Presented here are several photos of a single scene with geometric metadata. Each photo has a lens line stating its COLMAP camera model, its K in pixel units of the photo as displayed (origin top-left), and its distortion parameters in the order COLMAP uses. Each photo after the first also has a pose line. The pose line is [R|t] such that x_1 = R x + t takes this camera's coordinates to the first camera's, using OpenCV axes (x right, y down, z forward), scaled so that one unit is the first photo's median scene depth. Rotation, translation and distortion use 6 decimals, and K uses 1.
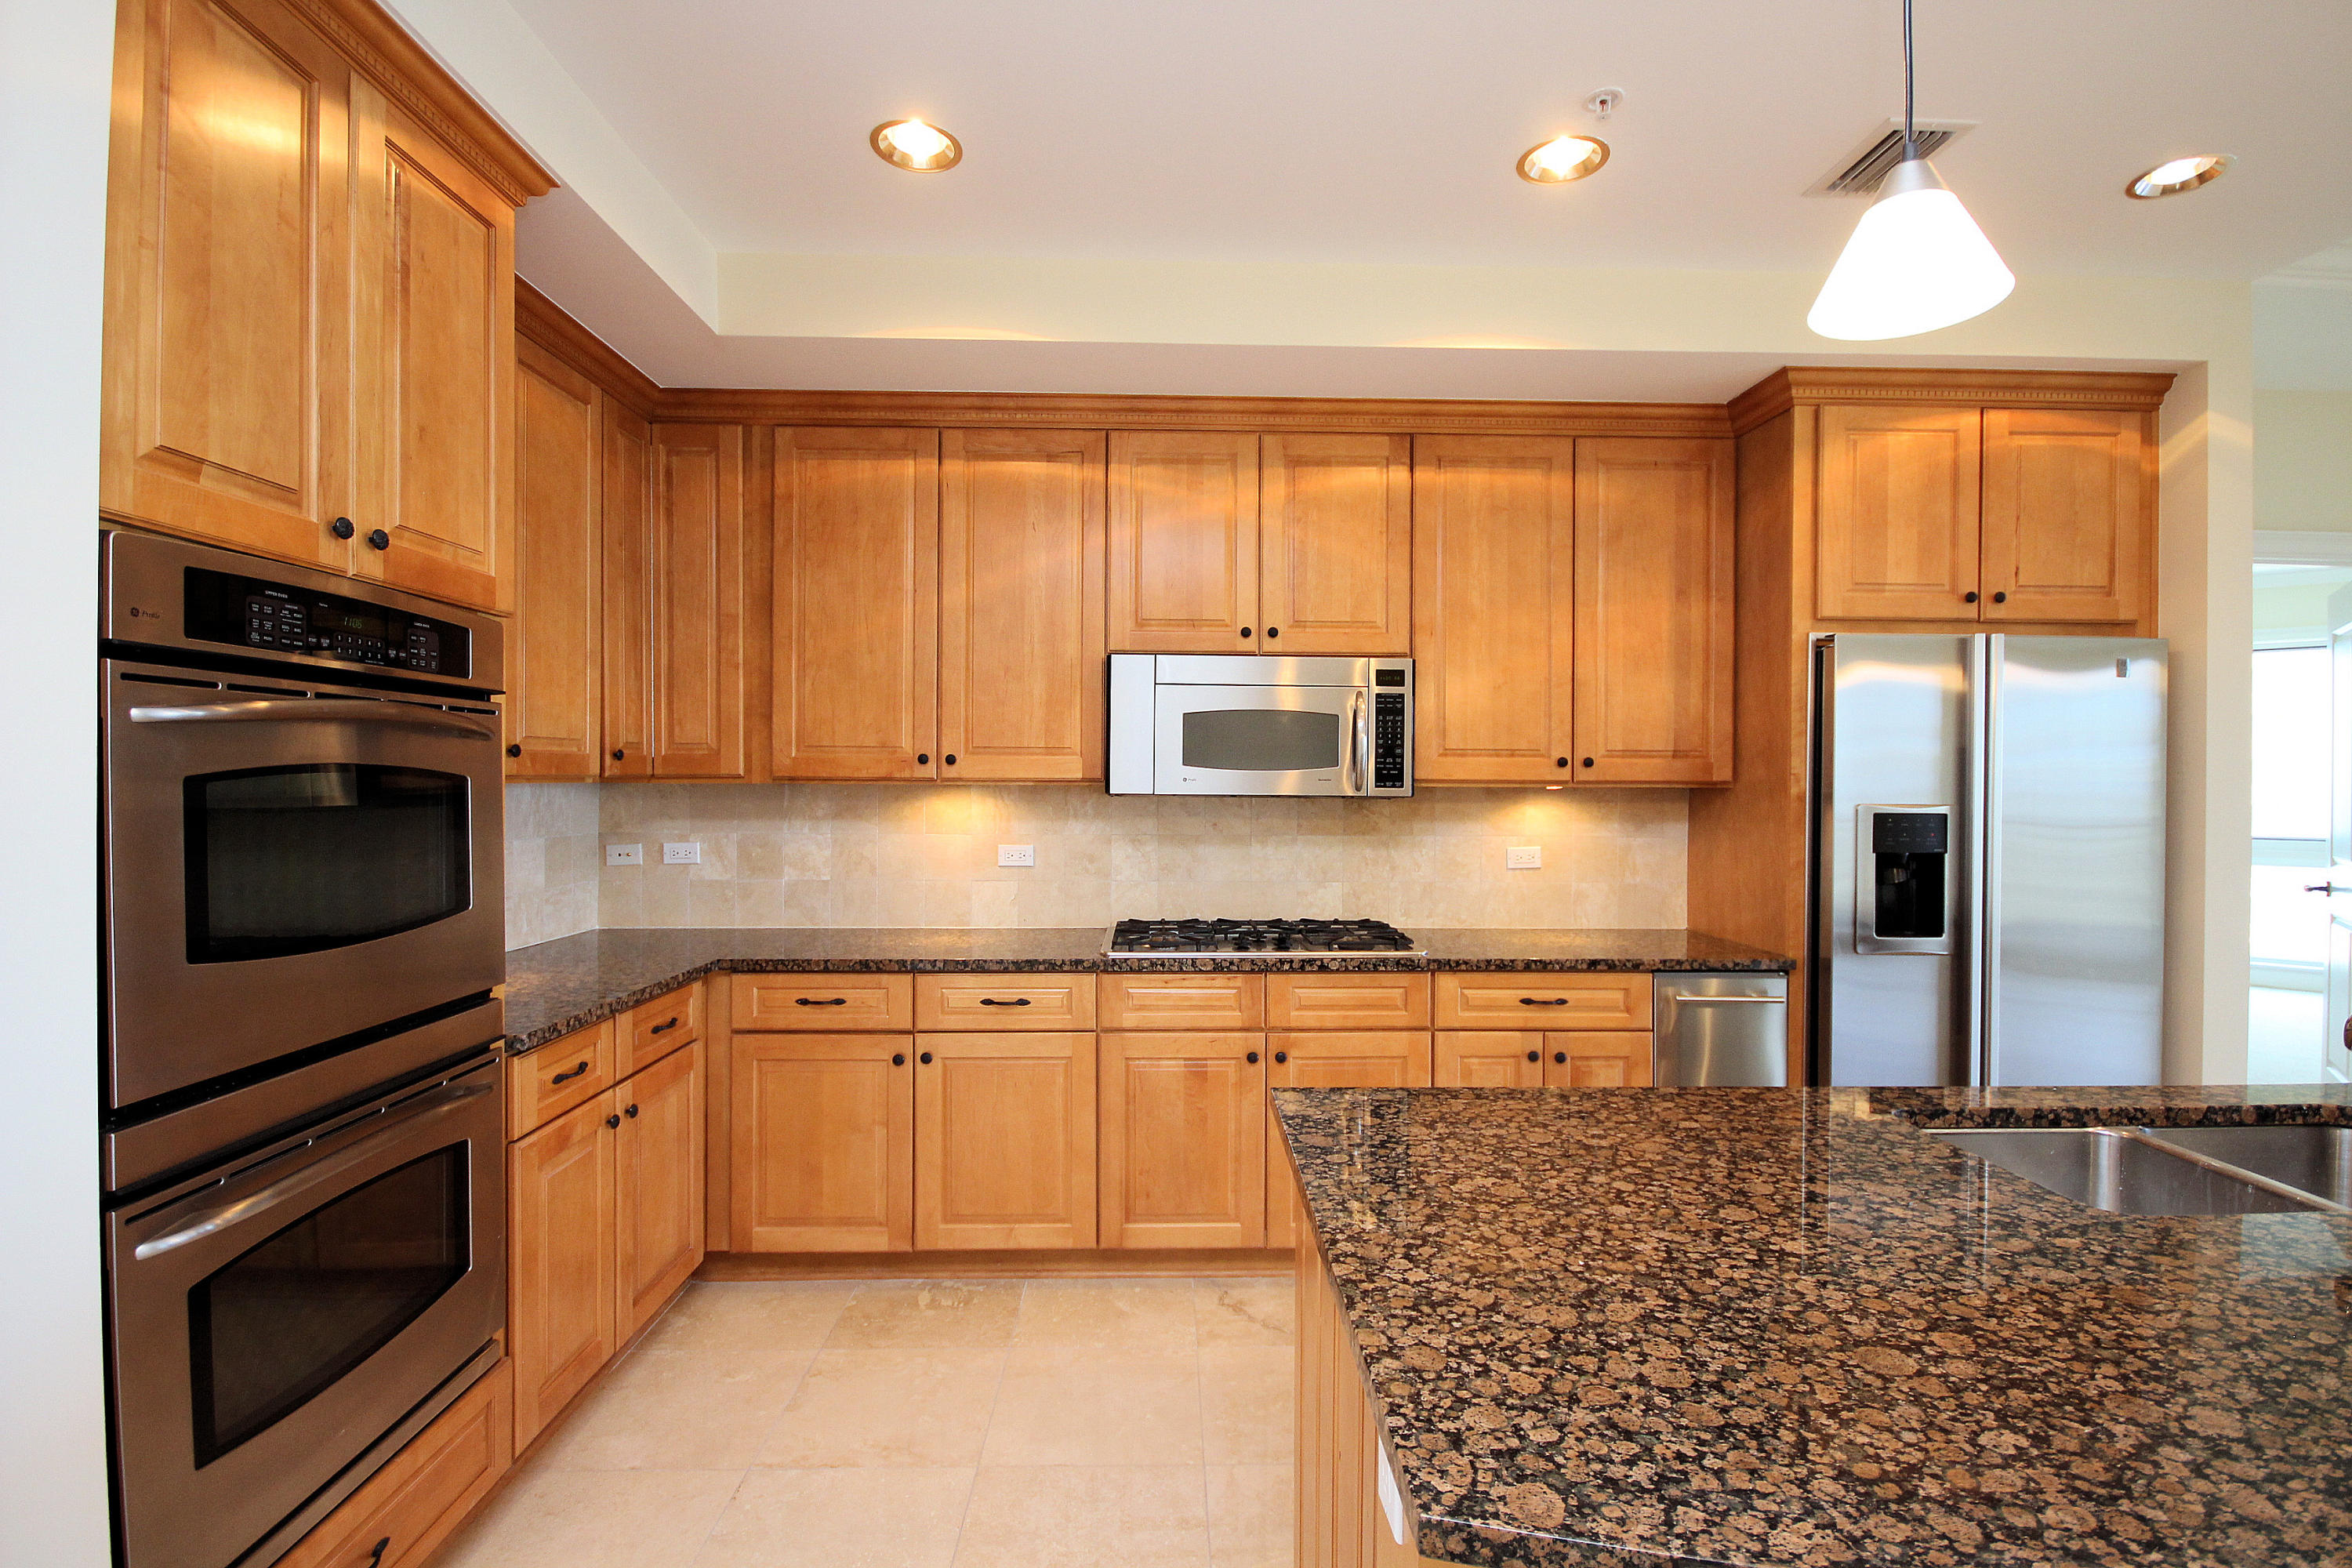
lens RADIAL K [[1087.6, 0, 1188.0], [0, 1087.6, 783.3], [0, 0, 1]] dist [-0.001026, -0.001088]
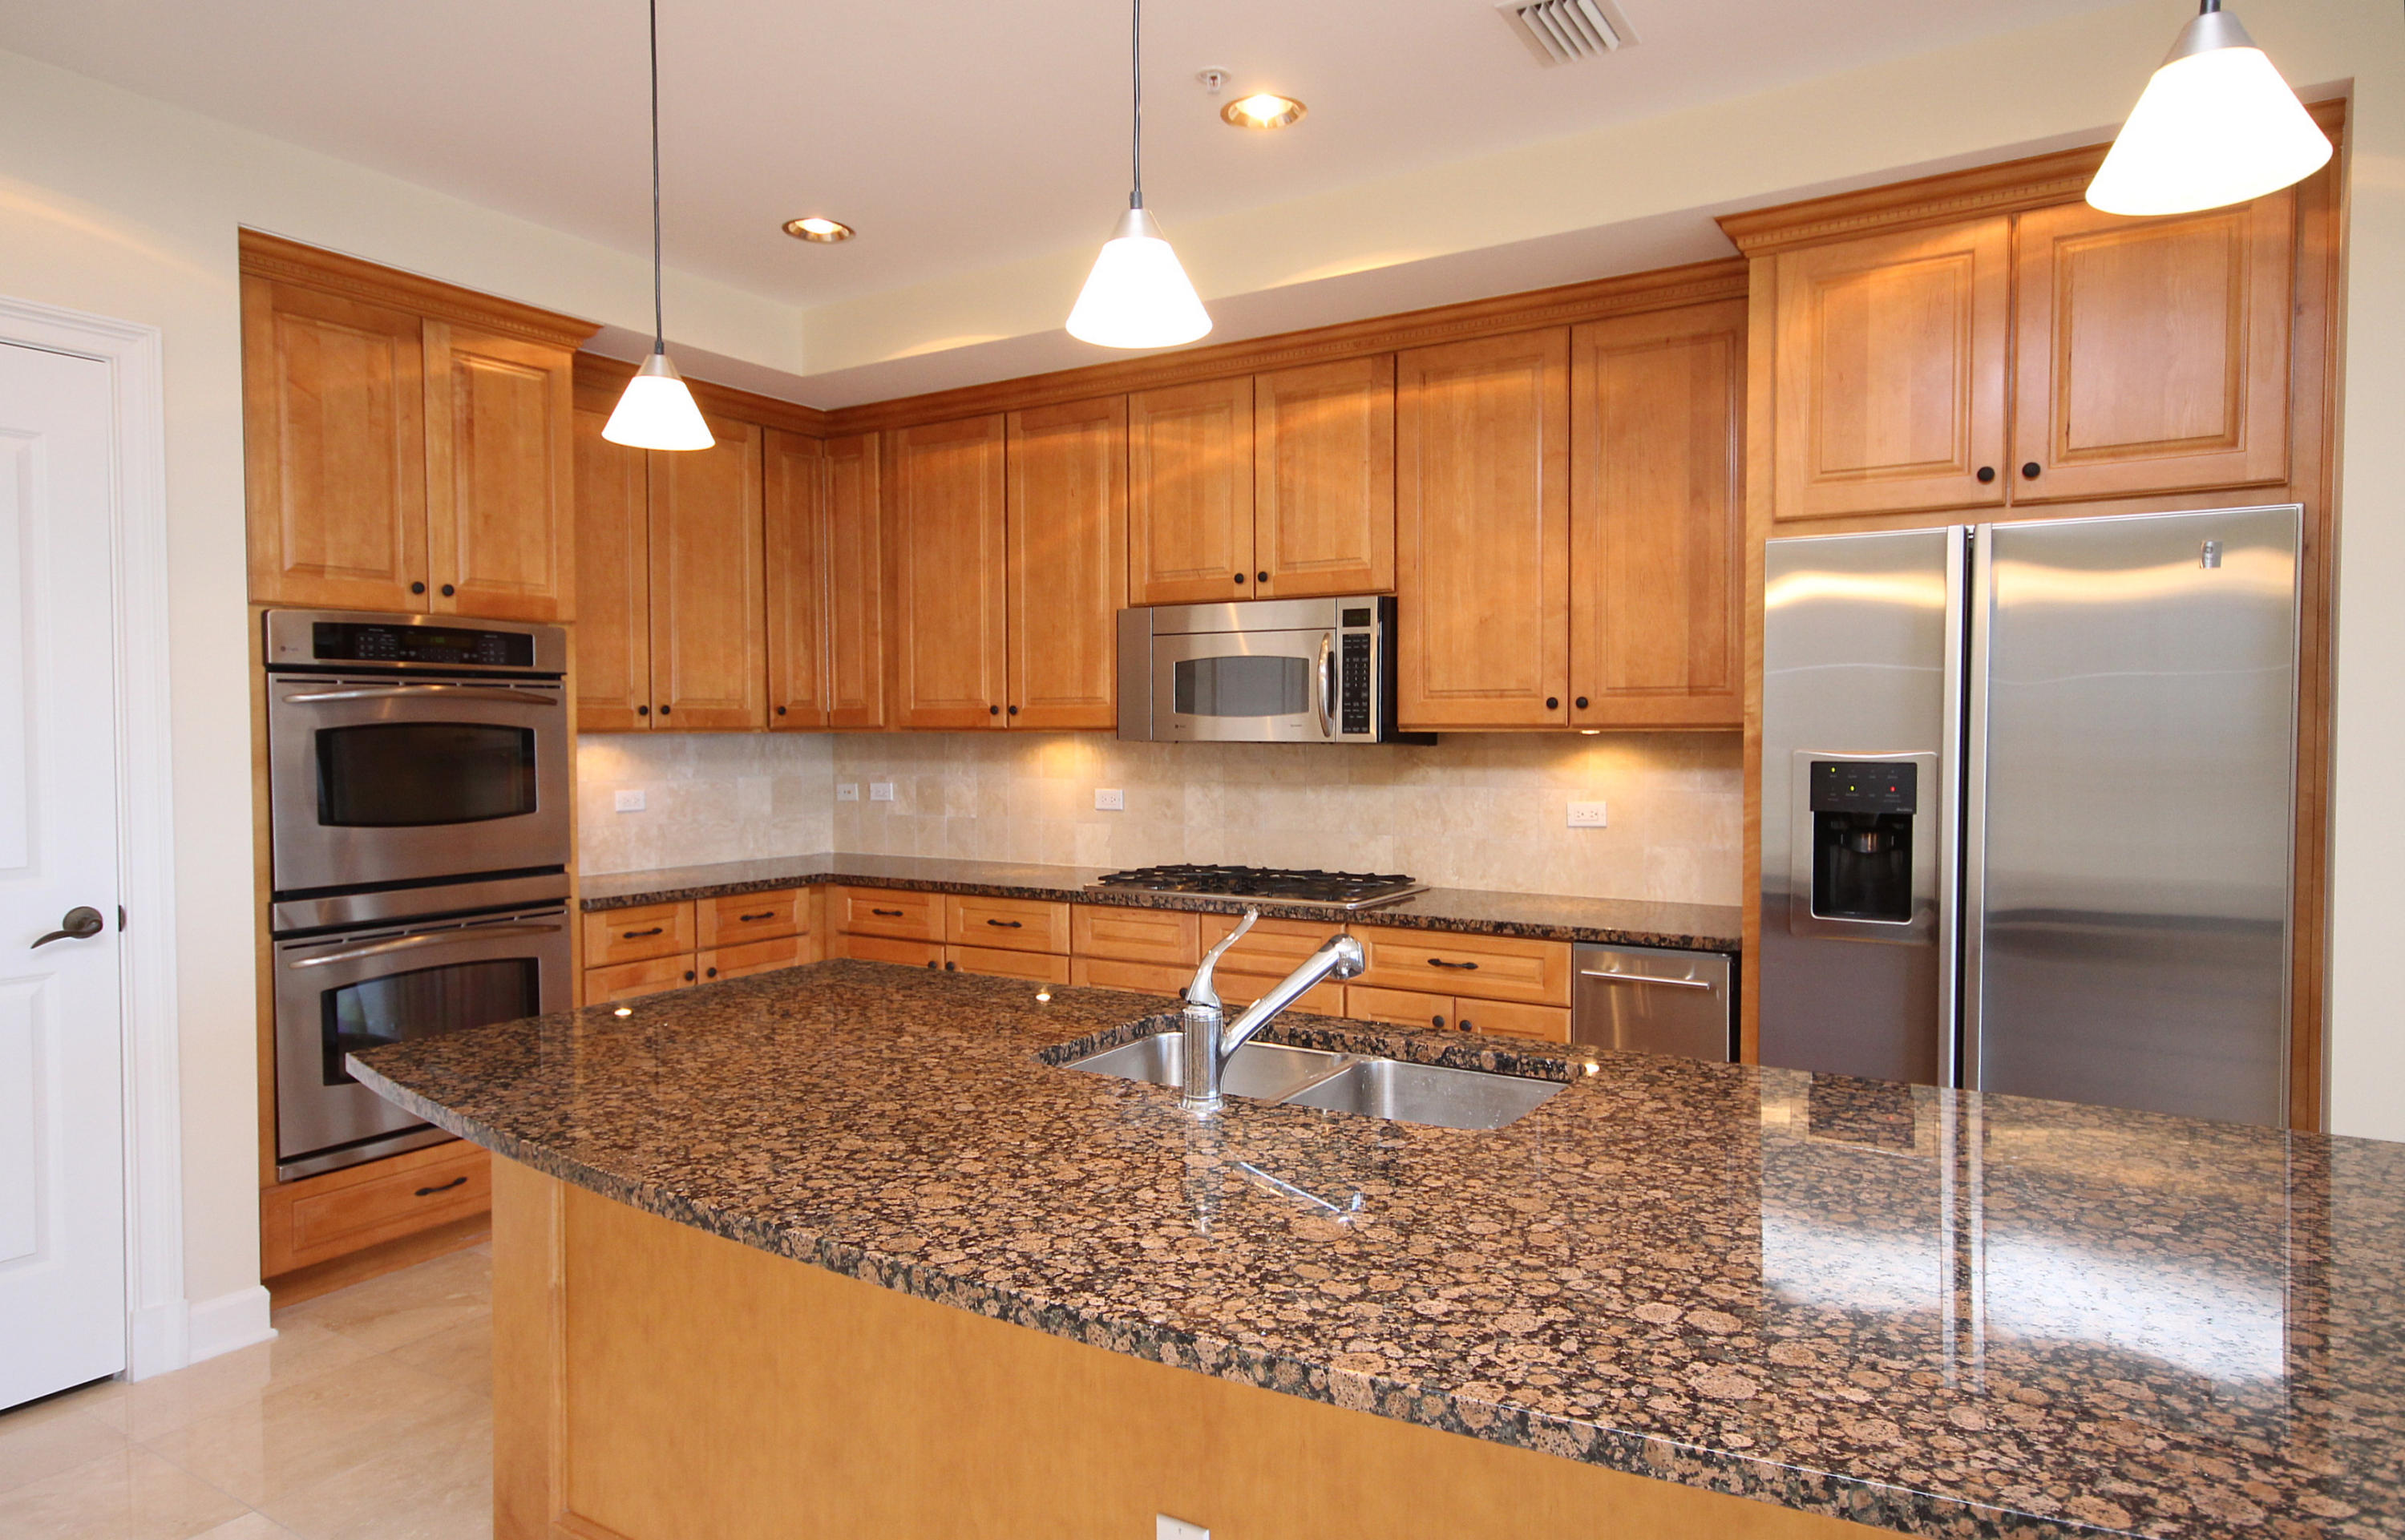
lens RADIAL K [[1422.3, 0, 1212.1], [0, 1422.3, 766.6], [0, 0, 1]] dist [0.001893, 0.017911]
pose [[0.833928, 0.007675, -0.551819, 0.797878], [0.005491, 0.999738, 0.022204, 0.005025], [0.551845, -0.021547, 0.833668, -0.111571]]
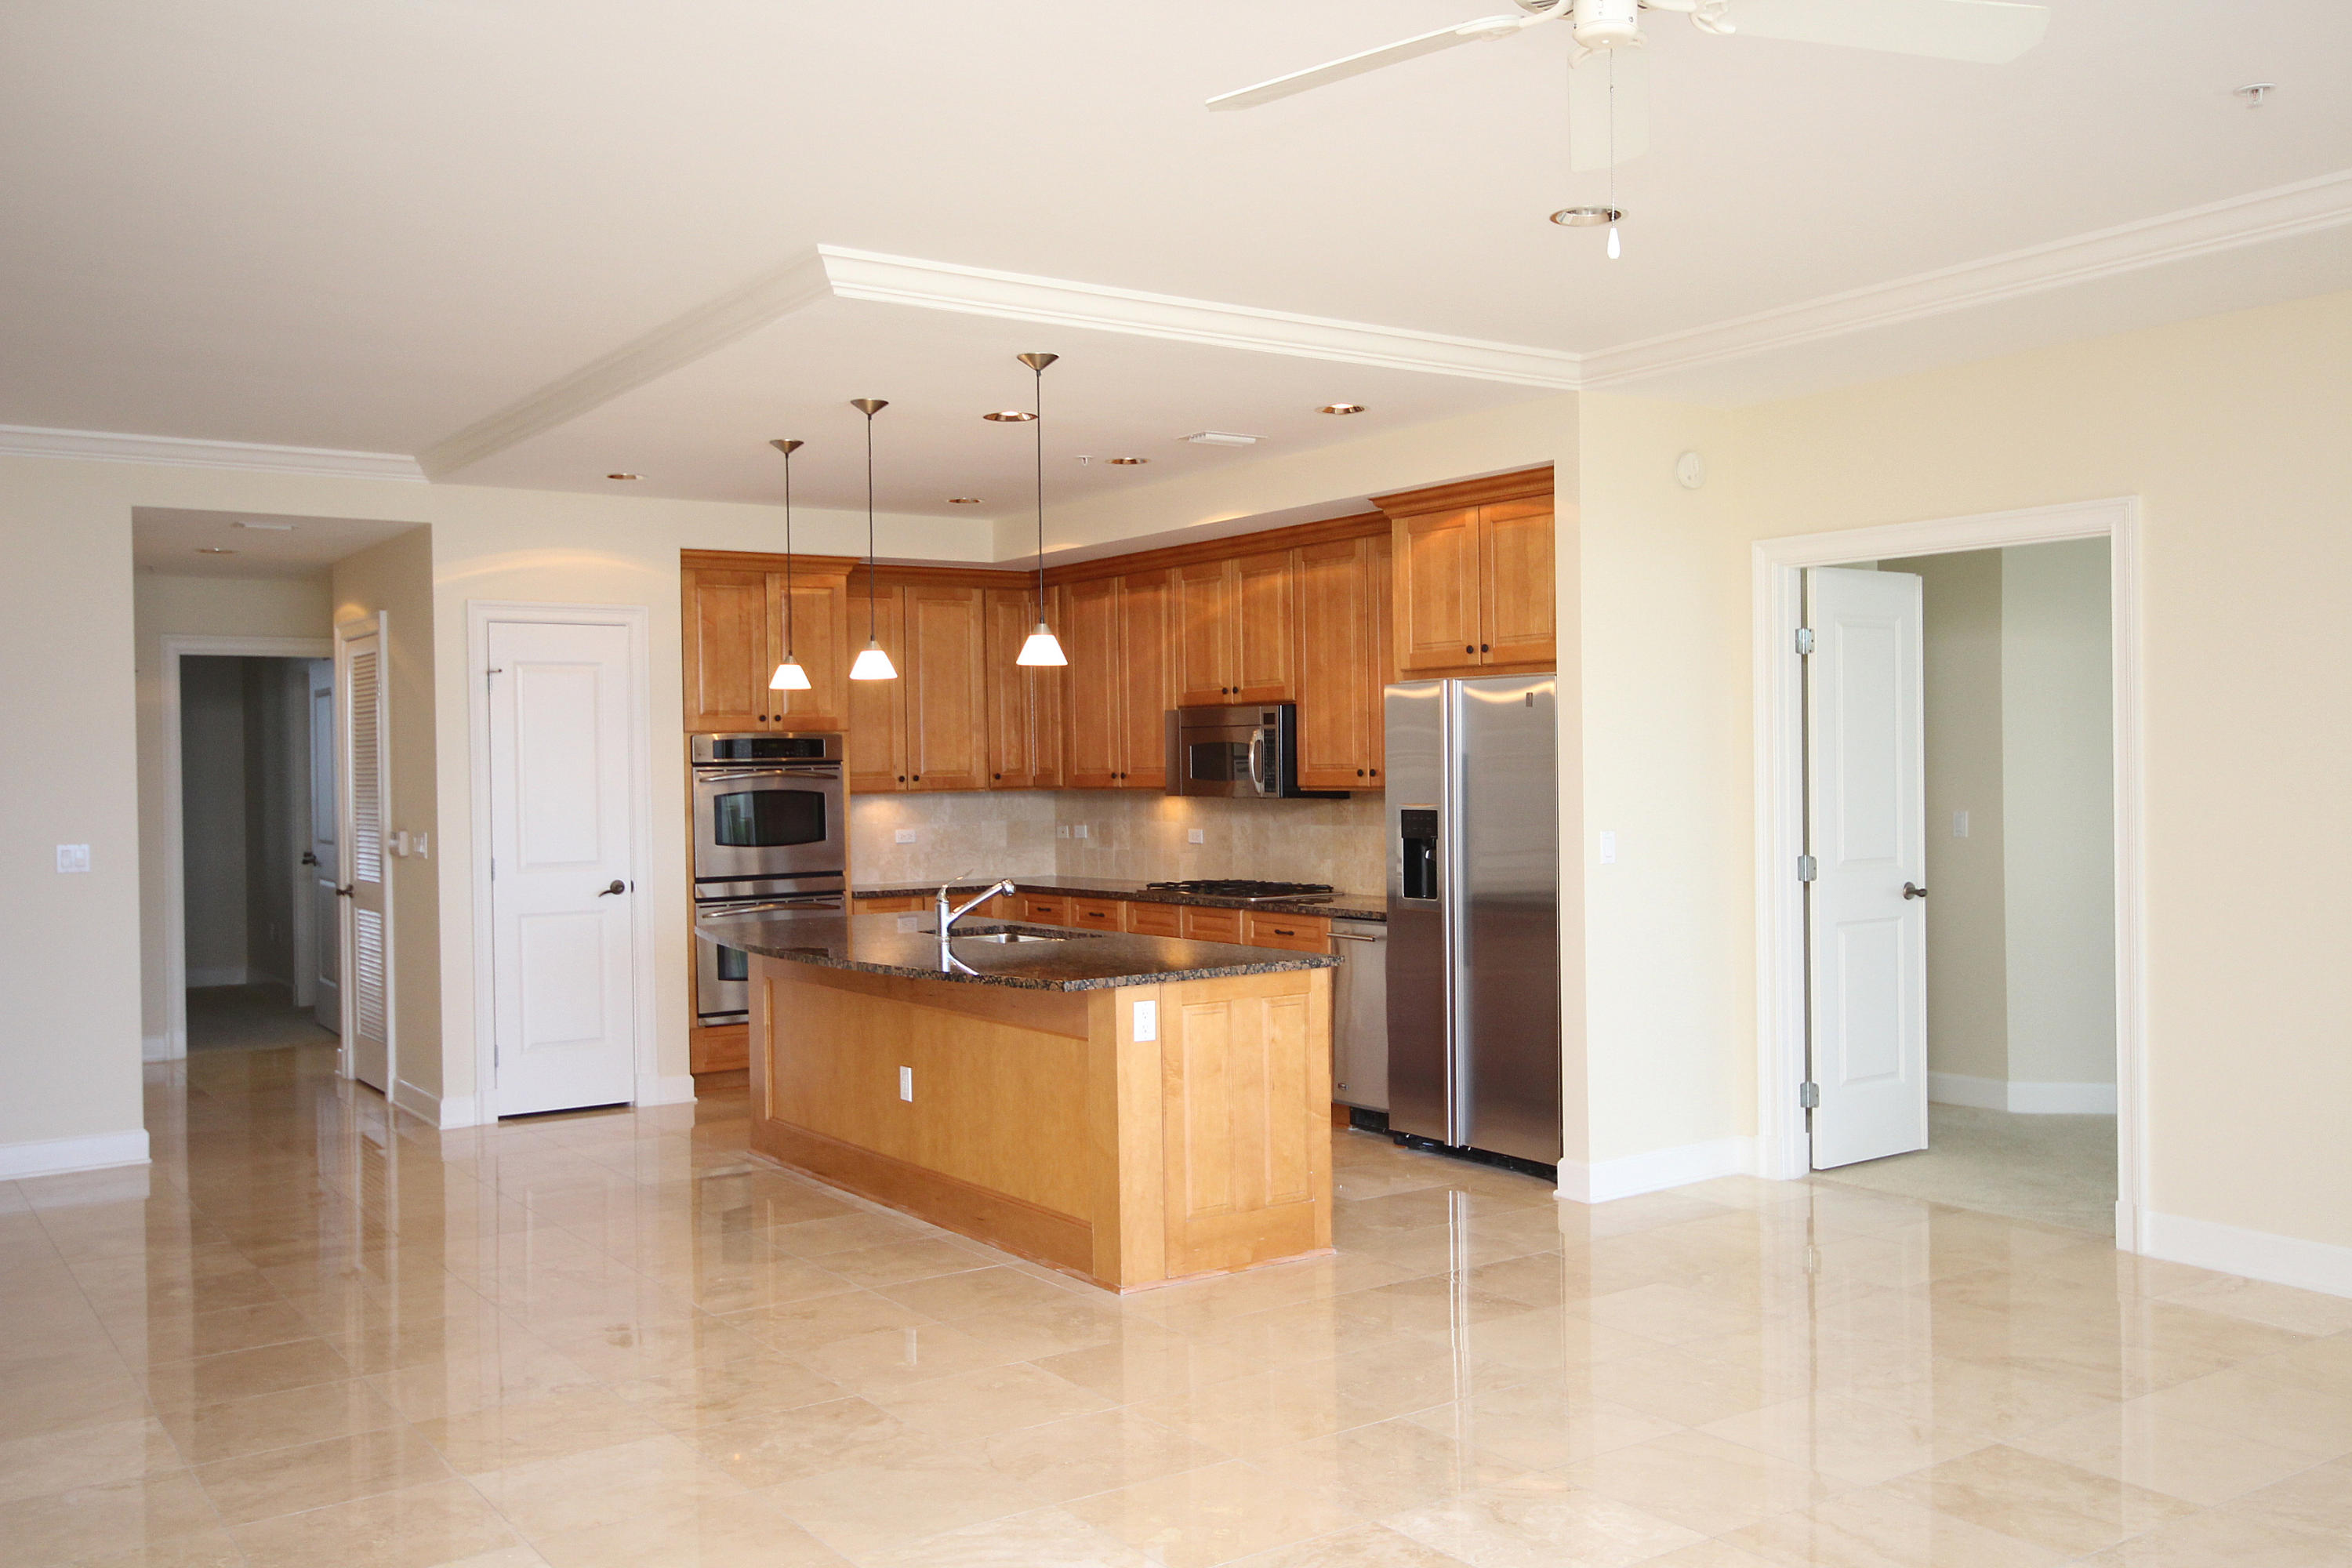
lens RADIAL K [[2027.8, 0, 1187.3], [0, 2027.8, 783.4], [0, 0, 1]] dist [-0.003932, 0.063905]
pose [[0.548661, -0.006201, -0.836022, 2.553472], [0.016305, 0.999862, 0.003284, -0.019548], [0.835886, -0.015433, 0.548687, -0.650631]]
